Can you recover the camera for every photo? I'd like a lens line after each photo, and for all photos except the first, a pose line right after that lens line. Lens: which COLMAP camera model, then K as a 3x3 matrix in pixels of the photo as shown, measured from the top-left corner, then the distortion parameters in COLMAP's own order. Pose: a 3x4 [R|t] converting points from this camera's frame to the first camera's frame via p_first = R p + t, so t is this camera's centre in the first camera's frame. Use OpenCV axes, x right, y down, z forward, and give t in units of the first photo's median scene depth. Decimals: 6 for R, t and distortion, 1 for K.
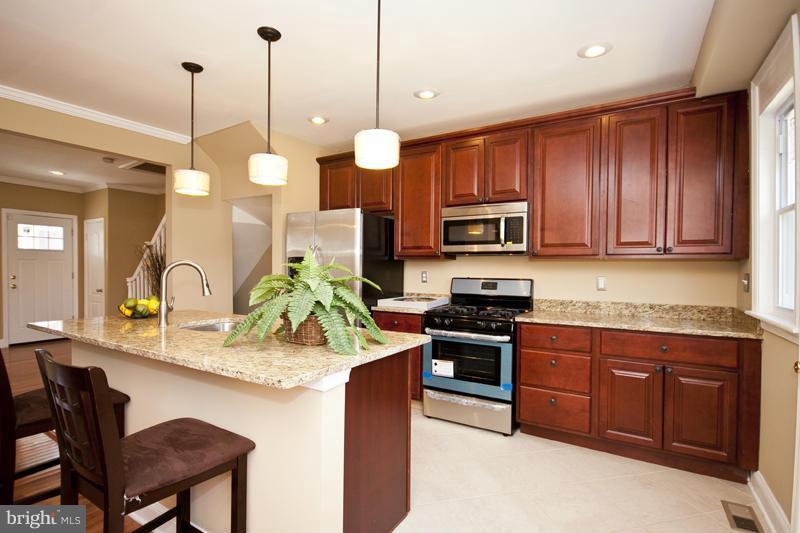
lens RADIAL K [[392.0, 0, 400.3], [0, 392.0, 273.4], [0, 0, 1]] dist [-0.008624, 0.003570]
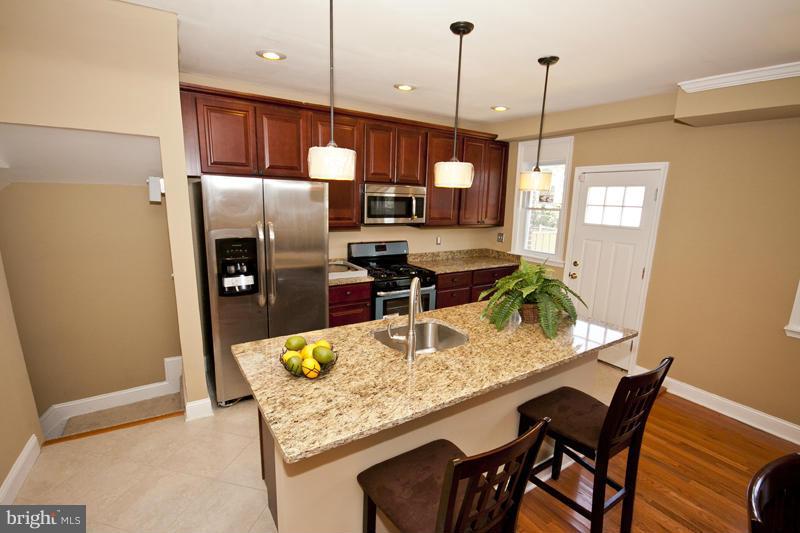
lens RADIAL K [[368.6, 0, 403.0], [0, 368.6, 273.3], [0, 0, 1]] dist [-0.014693, 0.001376]
pose [[0.426211, -0.178095, 0.886920, -0.901202], [-0.015116, 0.978890, 0.203827, -0.146457], [-0.904498, -0.100280, 0.414521, 0.500787]]
